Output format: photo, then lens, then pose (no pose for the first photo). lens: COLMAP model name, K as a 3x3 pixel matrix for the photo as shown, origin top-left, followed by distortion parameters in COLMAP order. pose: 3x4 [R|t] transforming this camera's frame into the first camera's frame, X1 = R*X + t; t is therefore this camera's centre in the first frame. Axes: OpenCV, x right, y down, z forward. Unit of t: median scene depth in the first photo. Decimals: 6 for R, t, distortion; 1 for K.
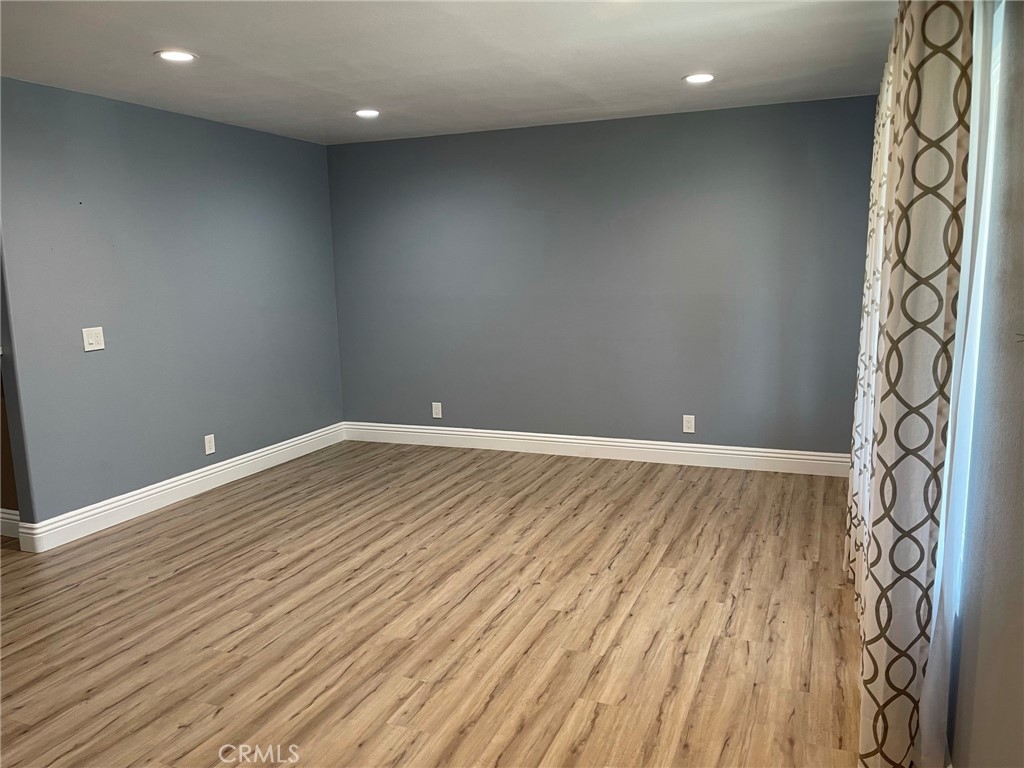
lens RADIAL K [[774.8, 0, 516.9], [0, 774.8, 391.2], [0, 0, 1]] dist [0.058802, -0.092256]
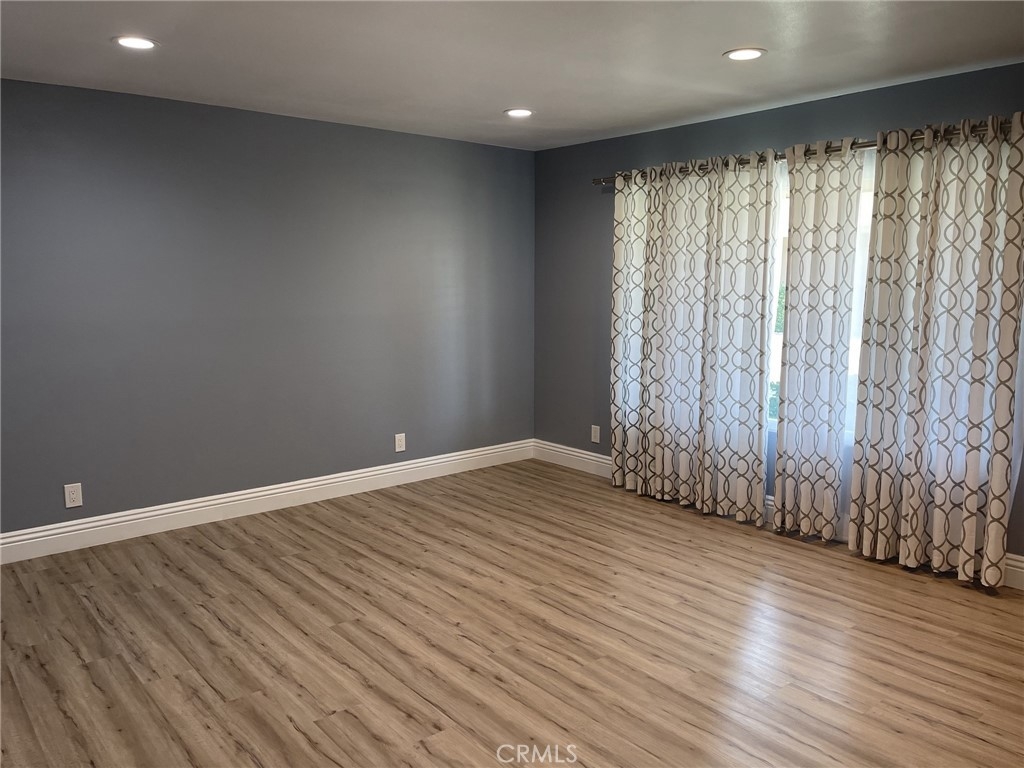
lens RADIAL K [[774.8, 0, 516.9], [0, 774.8, 391.2], [0, 0, 1]] dist [0.058802, -0.092256]
pose [[0.485024, -0.111622, 0.867348, -0.695957], [0.138080, 0.989154, 0.050082, -0.064834], [-0.863531, 0.095472, 0.495176, 0.467110]]
